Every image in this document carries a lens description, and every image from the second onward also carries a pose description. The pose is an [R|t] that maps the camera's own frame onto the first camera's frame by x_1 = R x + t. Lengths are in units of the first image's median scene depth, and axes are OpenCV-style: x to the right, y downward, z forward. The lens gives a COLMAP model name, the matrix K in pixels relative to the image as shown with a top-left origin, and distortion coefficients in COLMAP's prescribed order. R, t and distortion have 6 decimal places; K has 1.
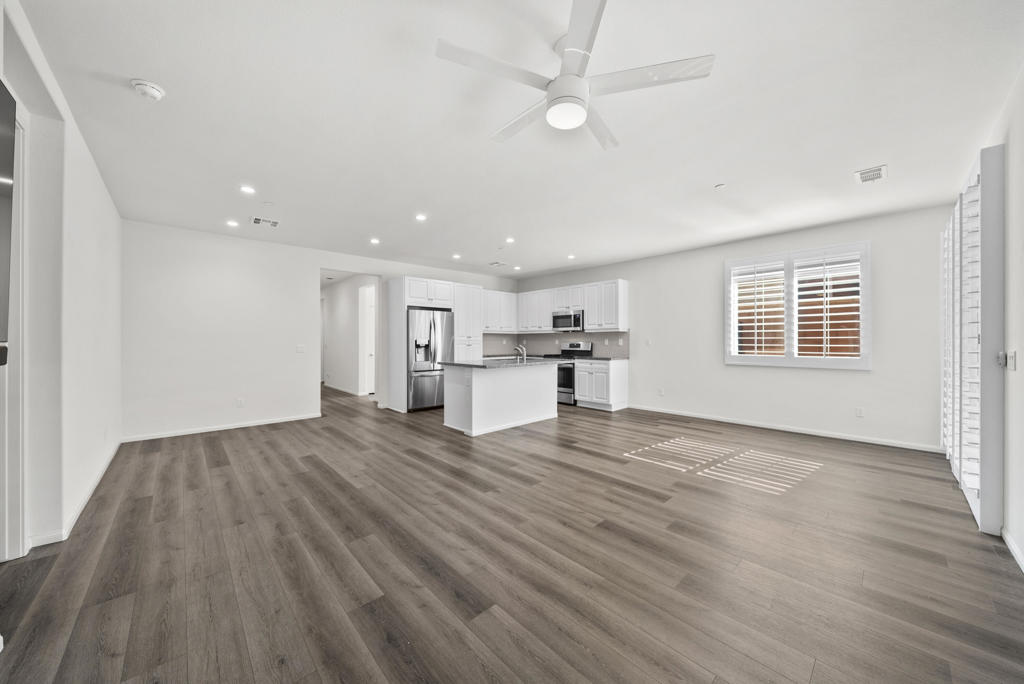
lens RADIAL K [[359.0, 0, 508.0], [0, 359.0, 340.4], [0, 0, 1]] dist [-0.006030, -0.000041]
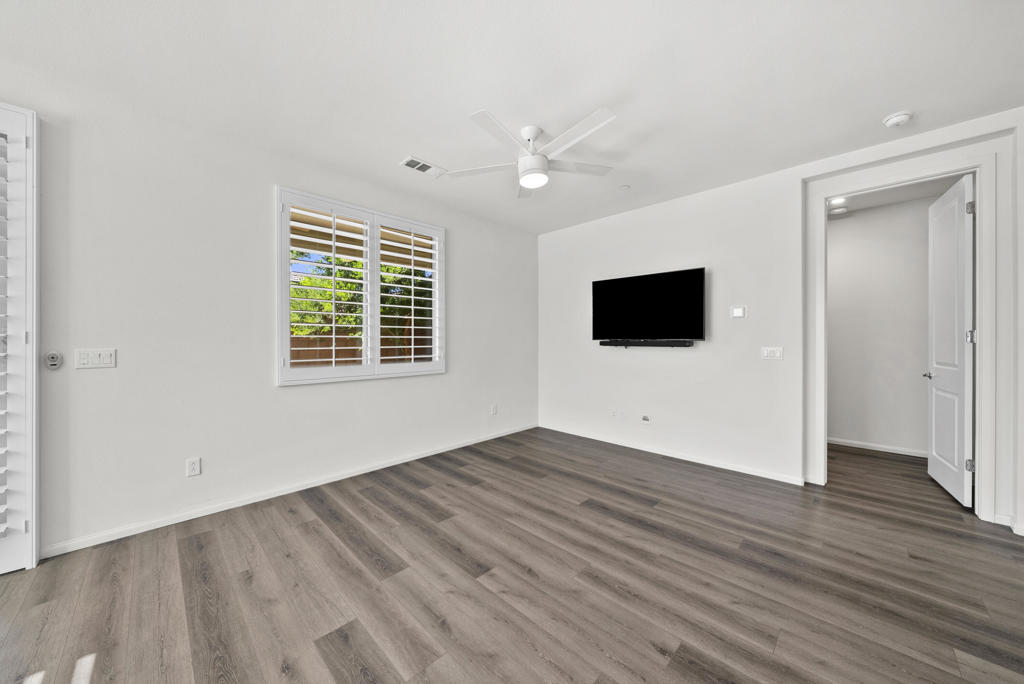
lens RADIAL K [[359.0, 0, 506.4], [0, 359.0, 338.5], [0, 0, 1]] dist [-0.006030, -0.000041]
pose [[-0.999207, 0.000951, -0.039810, 0.106721], [0.001126, 0.999990, -0.004373, 0.000456], [0.039805, -0.004414, -0.999198, 0.792060]]
